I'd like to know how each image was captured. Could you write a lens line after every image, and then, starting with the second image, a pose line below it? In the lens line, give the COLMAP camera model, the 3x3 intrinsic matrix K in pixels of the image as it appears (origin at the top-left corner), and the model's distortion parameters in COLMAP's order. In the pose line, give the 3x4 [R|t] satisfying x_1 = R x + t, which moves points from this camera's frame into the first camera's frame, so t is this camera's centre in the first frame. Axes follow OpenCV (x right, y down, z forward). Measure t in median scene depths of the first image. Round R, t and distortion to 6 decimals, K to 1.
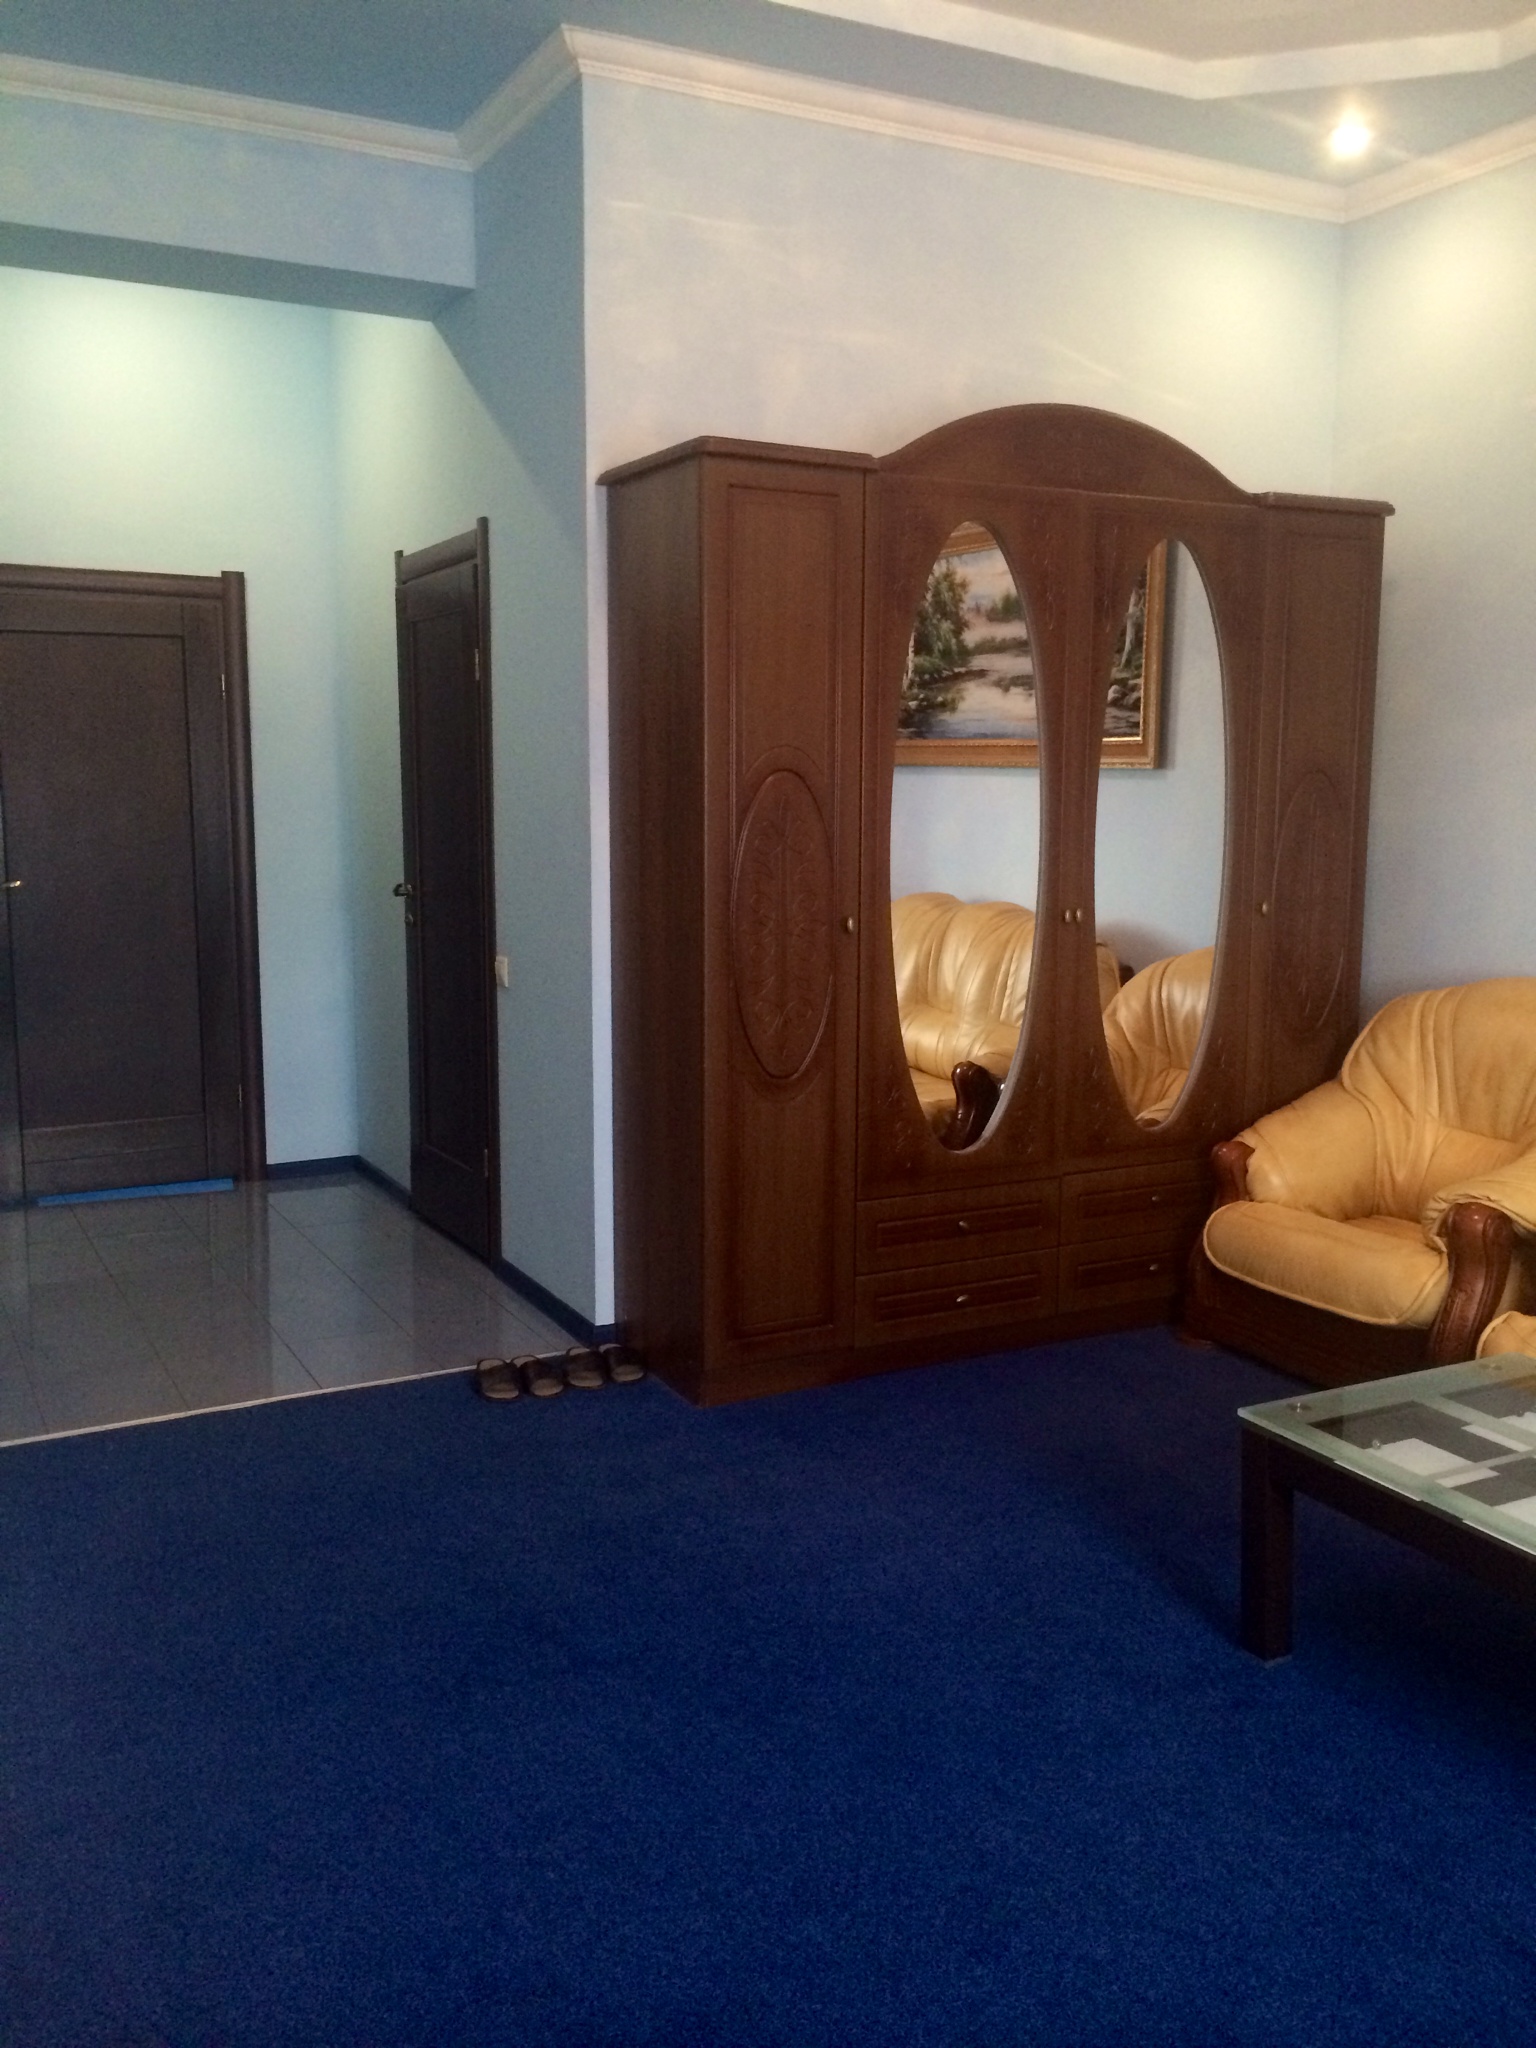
lens RADIAL K [[1779.2, 0, 768.0], [0, 1779.2, 1024.0], [0, 0, 1]] dist [0.004035, 0.003786]
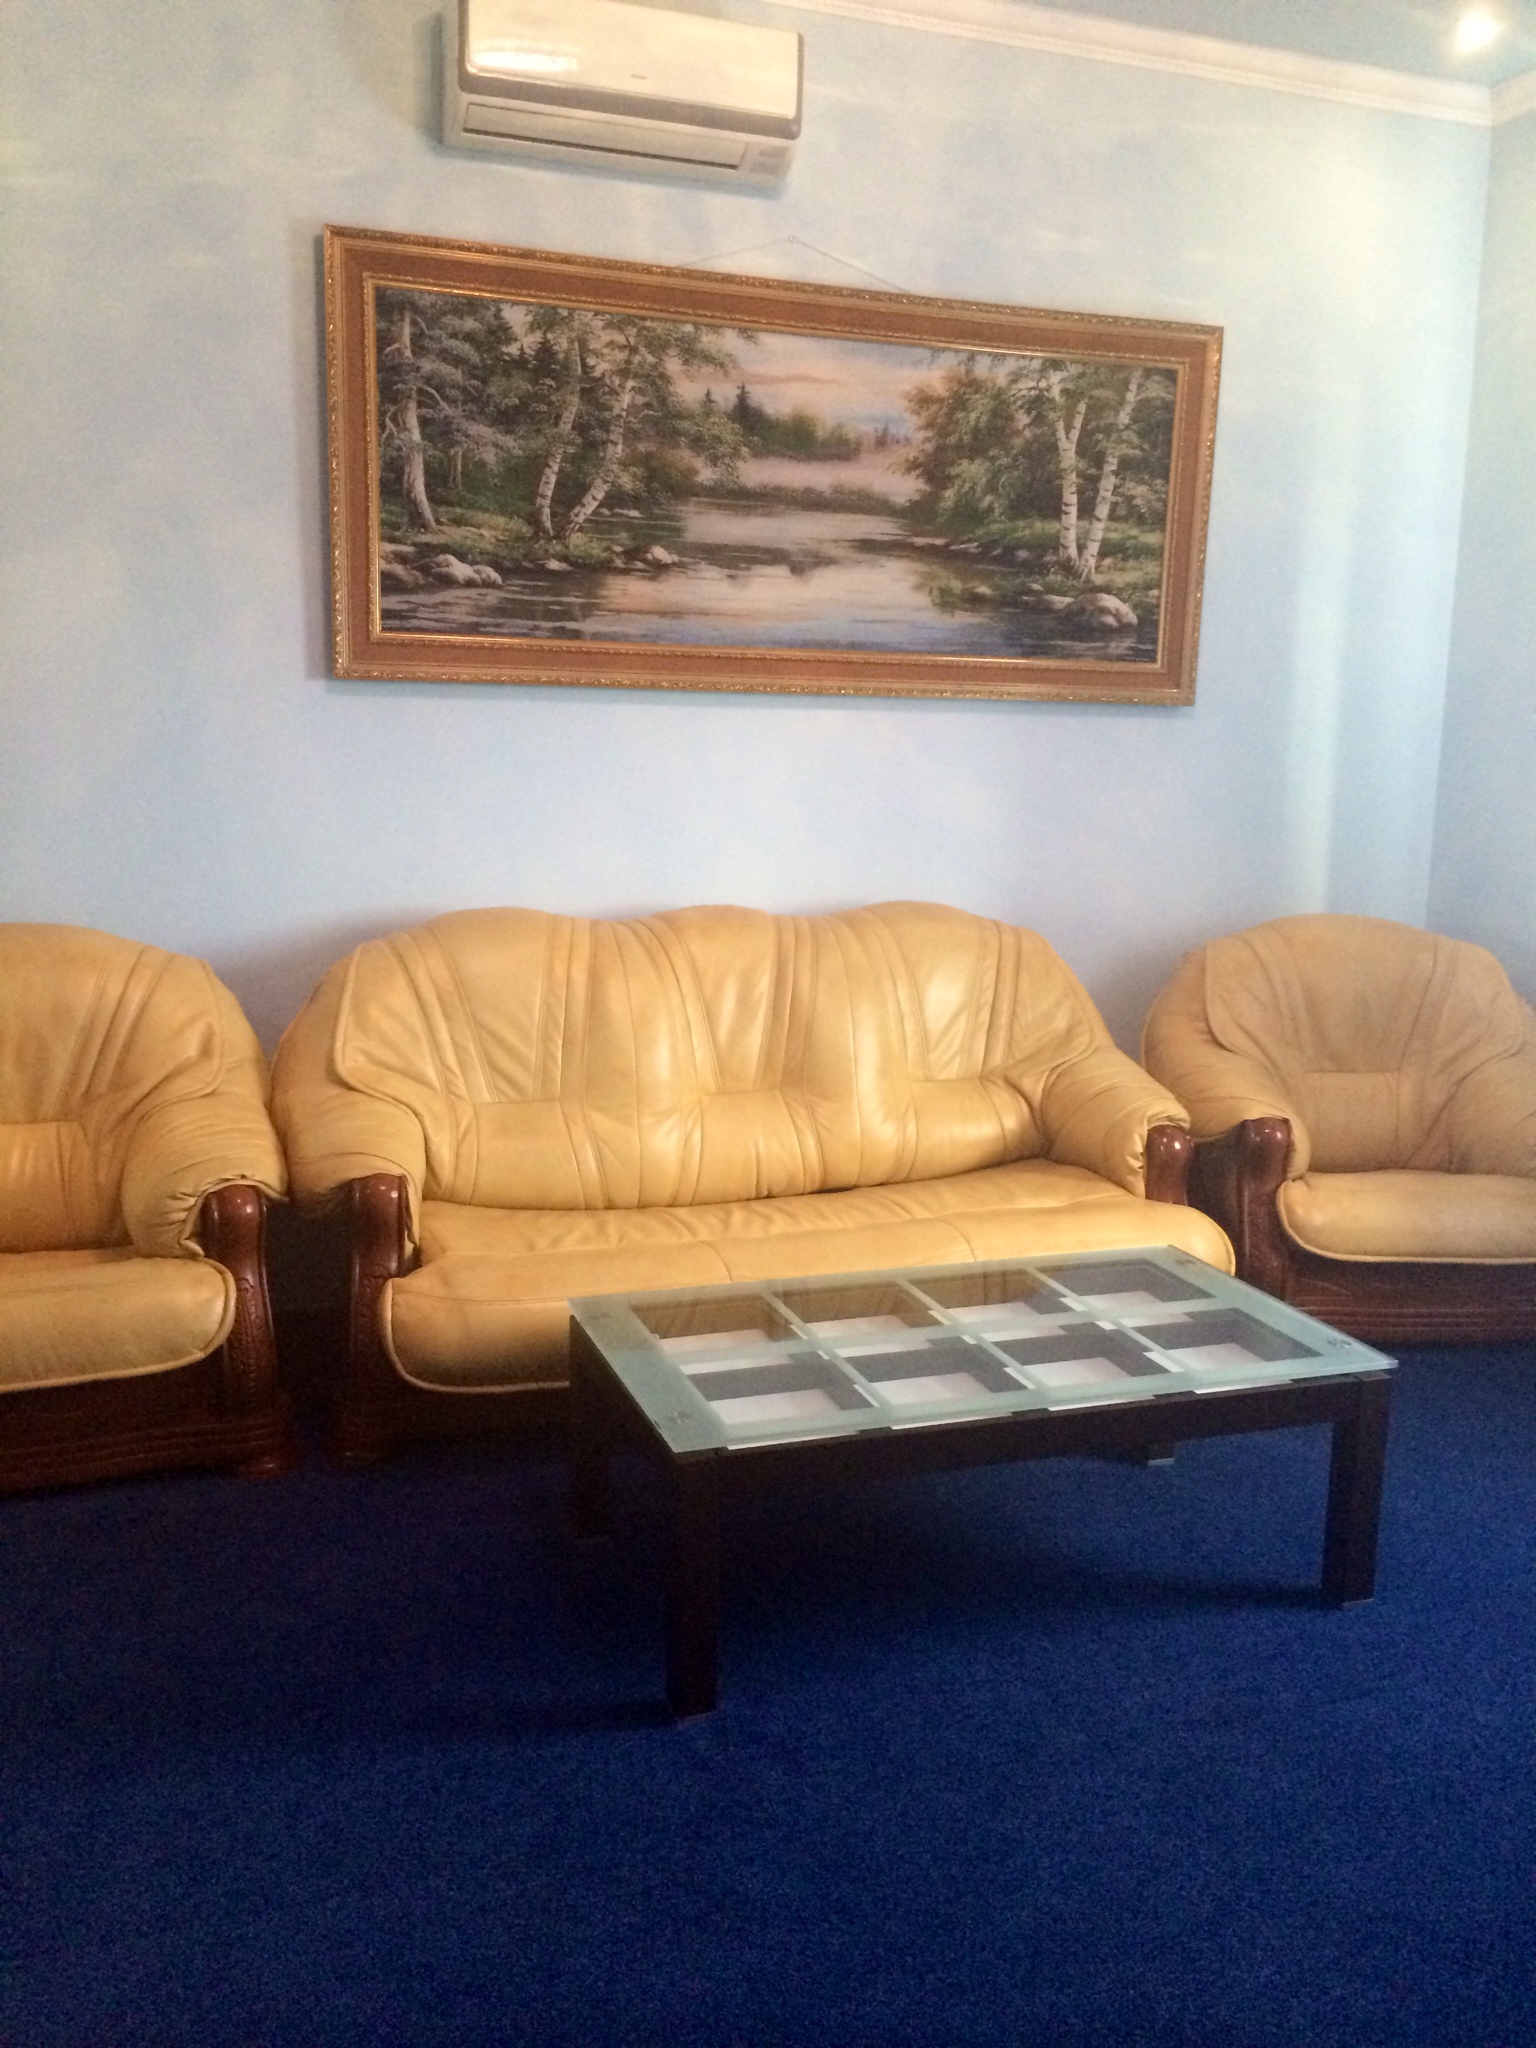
lens RADIAL K [[1779.2, 0, 768.0], [0, 1779.2, 1024.0], [0, 0, 1]] dist [0.004035, 0.003786]
pose [[0.149497, -0.184241, 0.971445, -0.369969], [0.115809, 0.978987, 0.167849, -0.087312], [-0.981957, 0.087409, 0.167692, 0.587272]]
